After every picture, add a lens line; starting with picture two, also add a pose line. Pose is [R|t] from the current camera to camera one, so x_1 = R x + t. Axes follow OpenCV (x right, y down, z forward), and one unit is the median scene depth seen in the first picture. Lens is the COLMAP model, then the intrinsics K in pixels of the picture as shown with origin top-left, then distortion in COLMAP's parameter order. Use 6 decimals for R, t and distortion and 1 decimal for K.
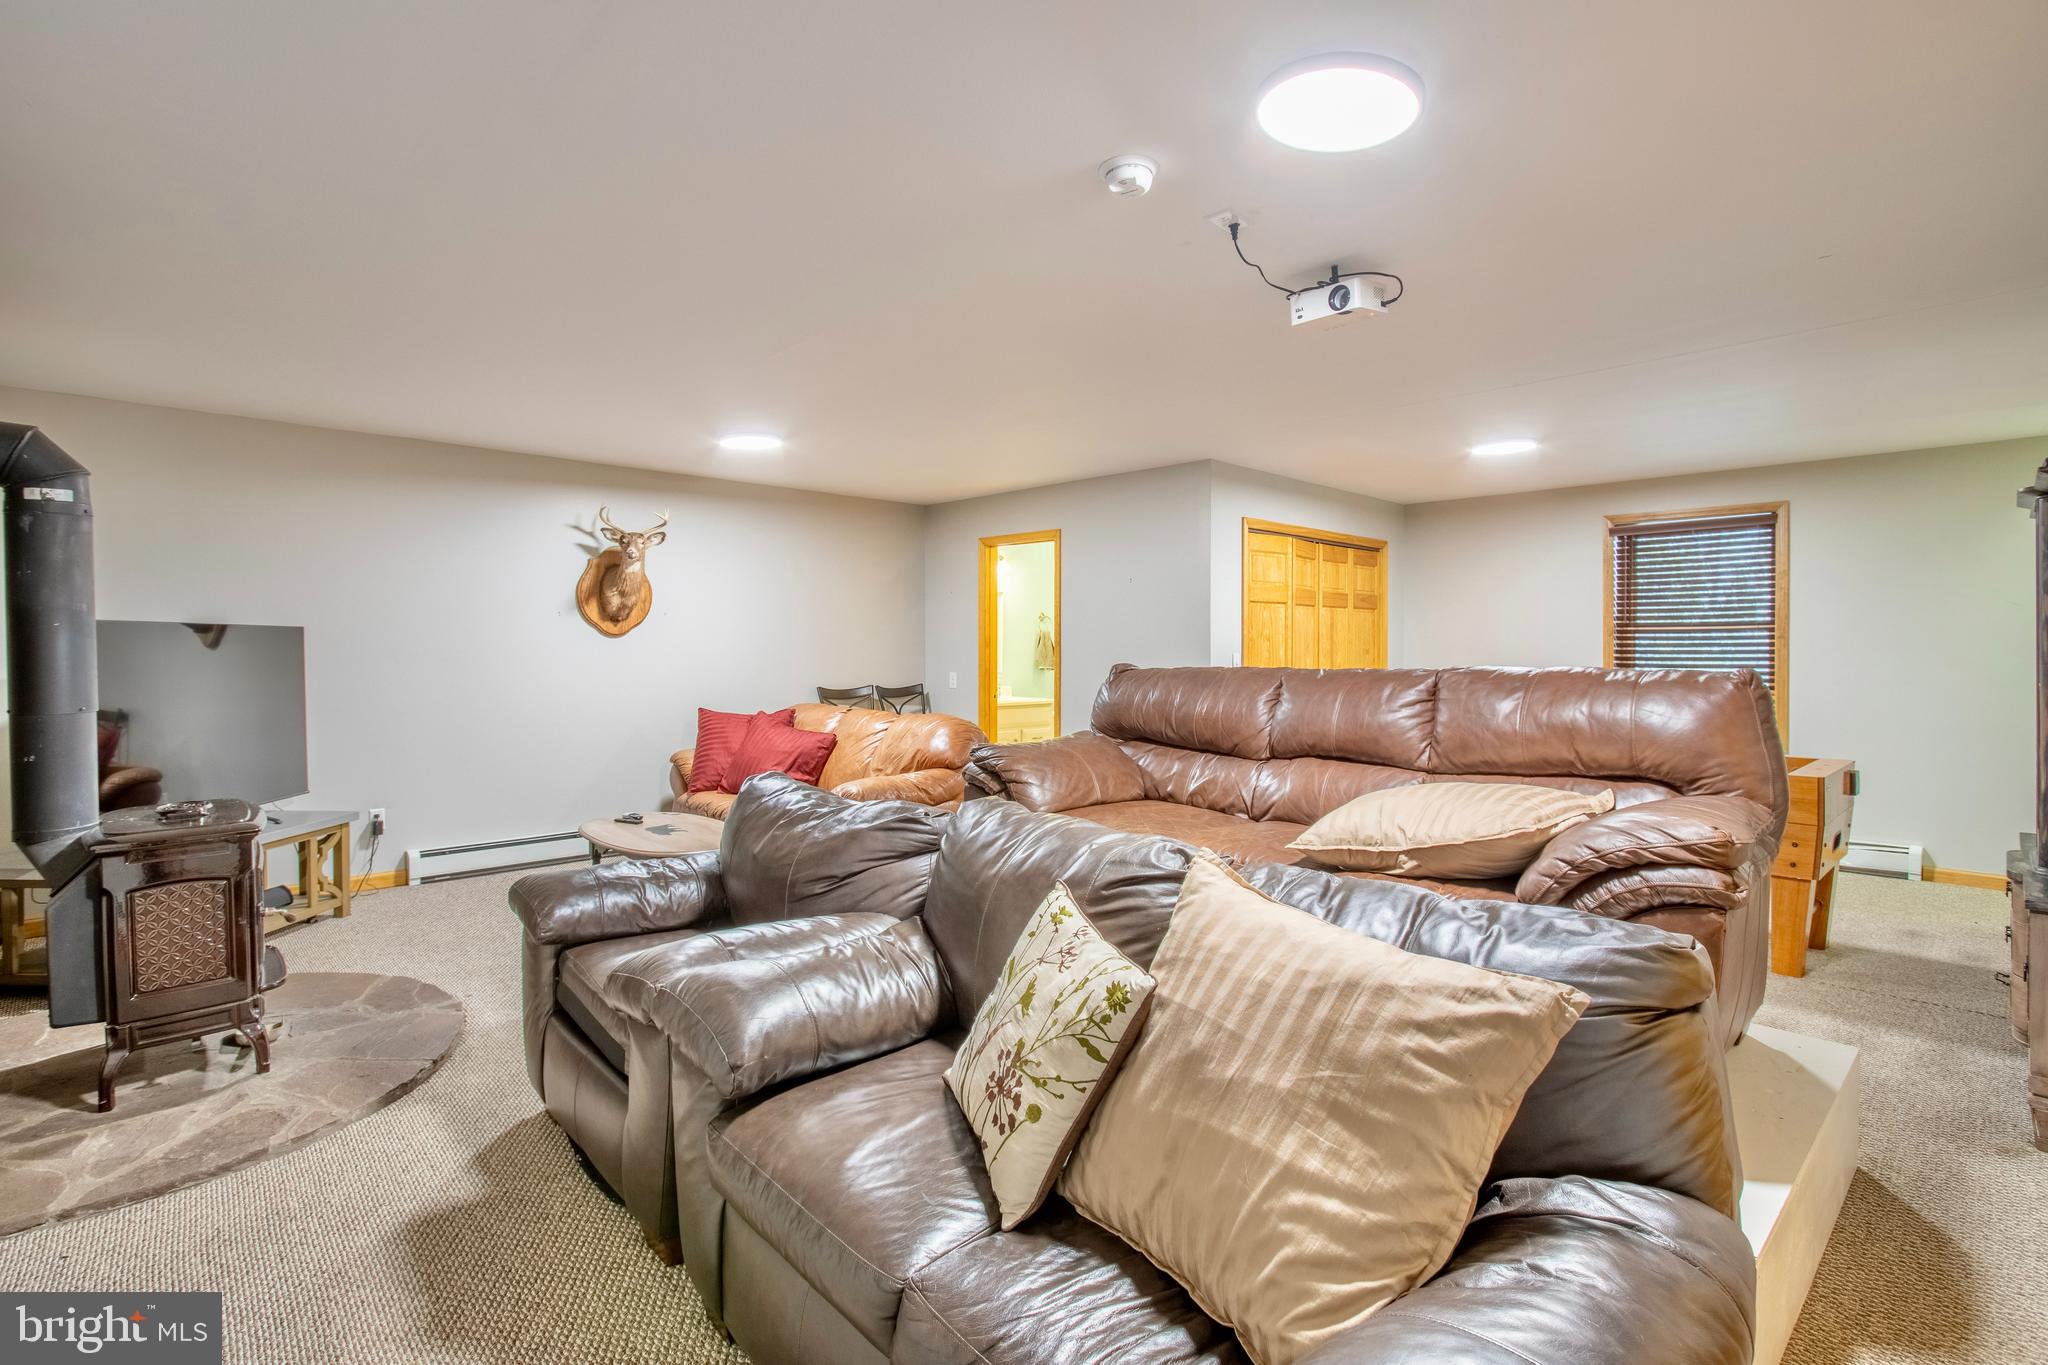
lens RADIAL K [[956.6, 0, 1026.1], [0, 956.6, 676.6], [0, 0, 1]] dist [-0.020610, 0.003704]
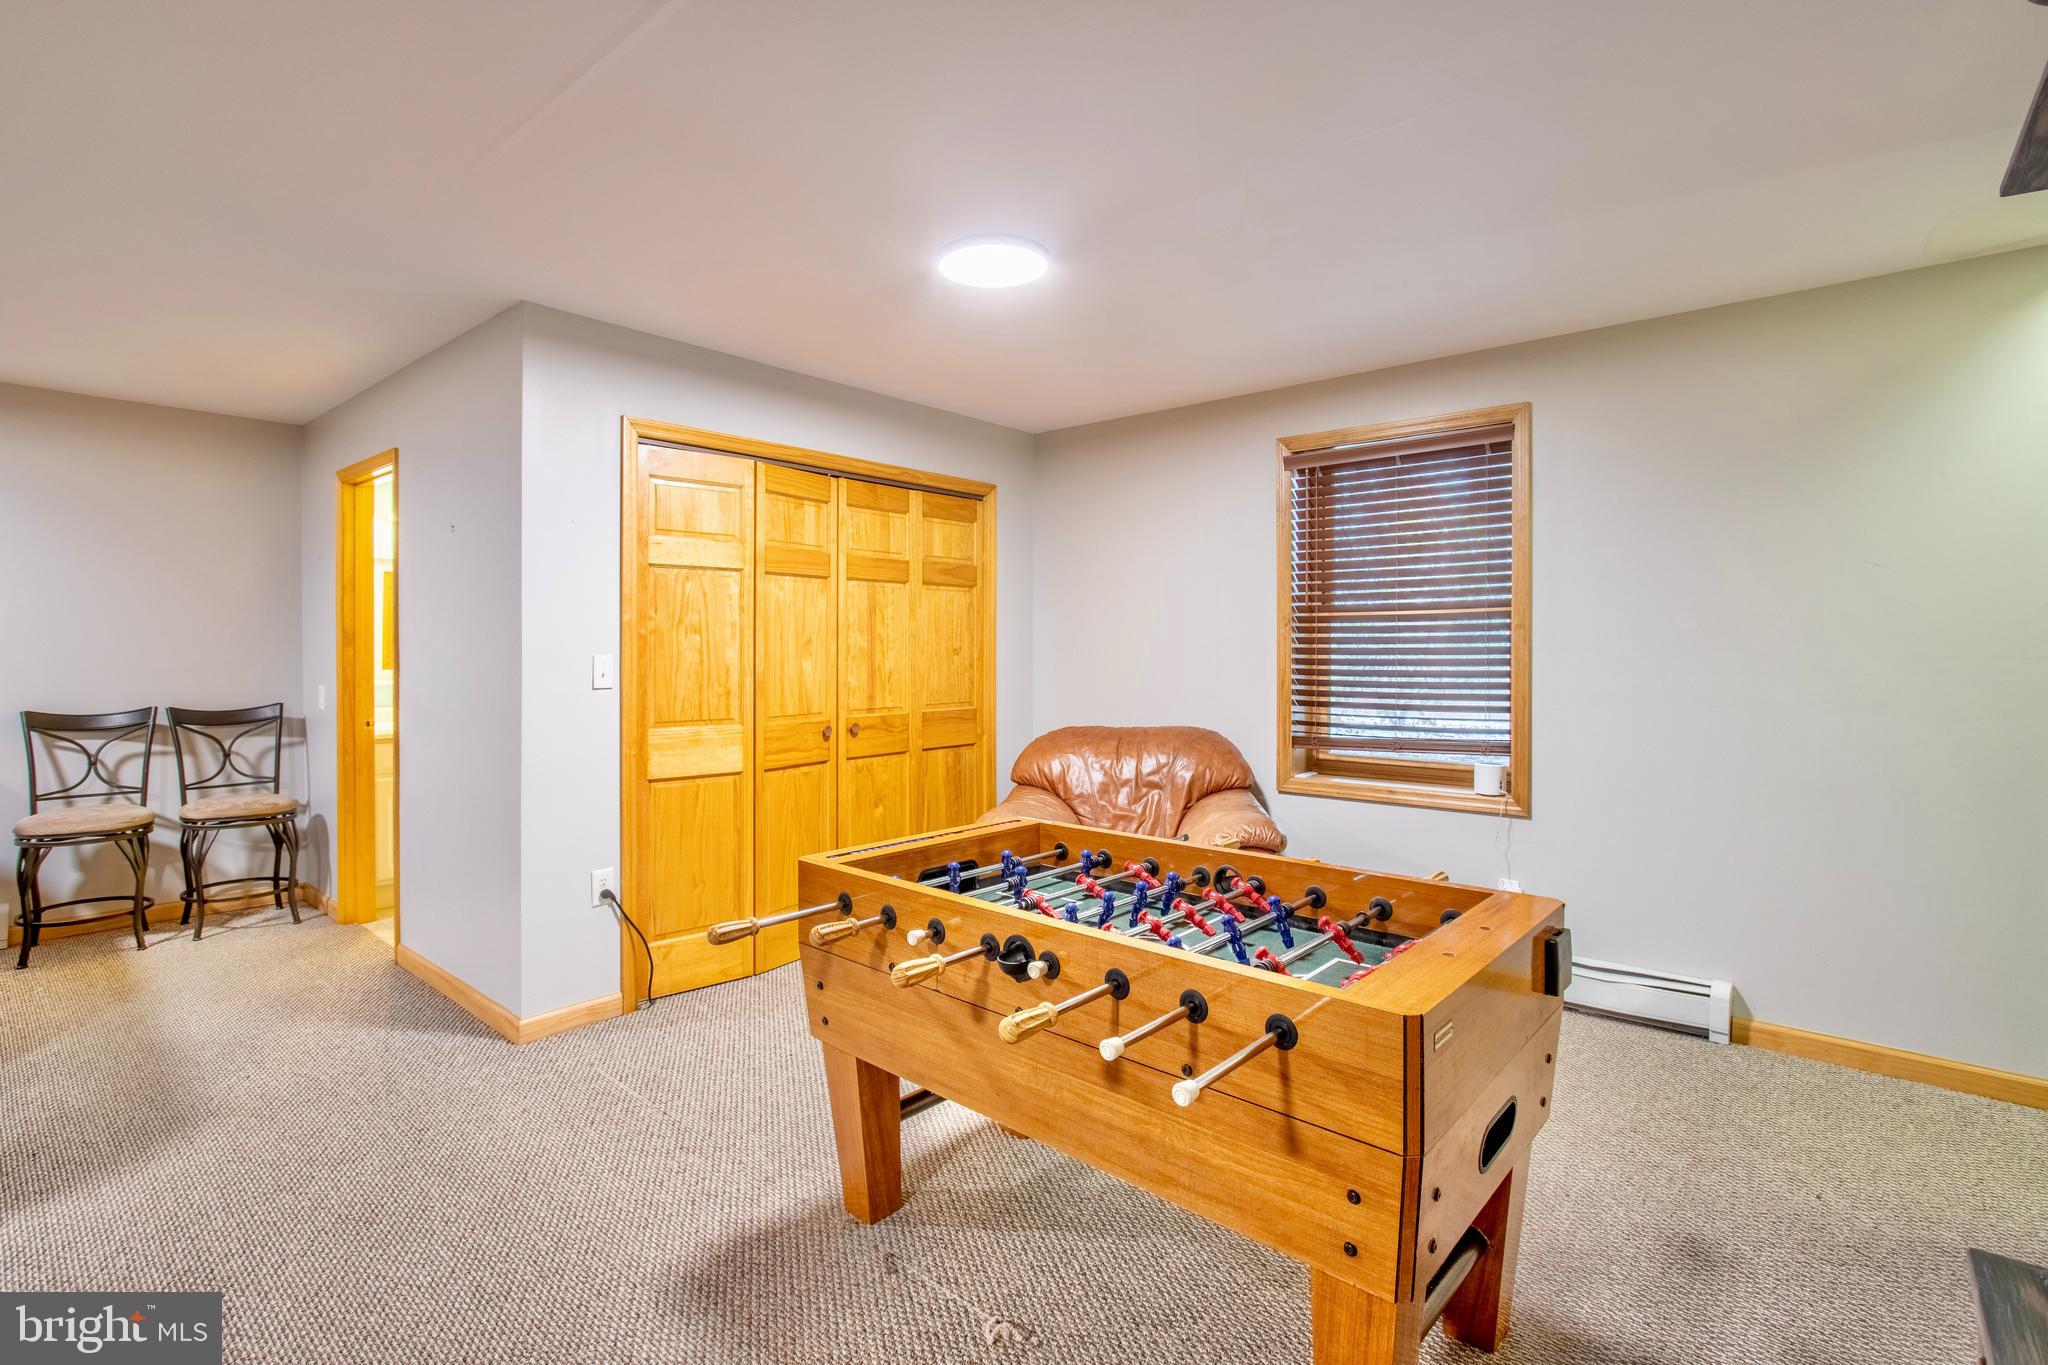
lens RADIAL K [[956.6, 0, 1036.4], [0, 956.6, 677.4], [0, 0, 1]] dist [-0.020610, 0.003704]
pose [[0.994347, -0.003135, 0.106131, 0.380982], [0.003077, 0.999995, 0.000713, -0.009757], [-0.106133, -0.000382, 0.994352, 0.381443]]
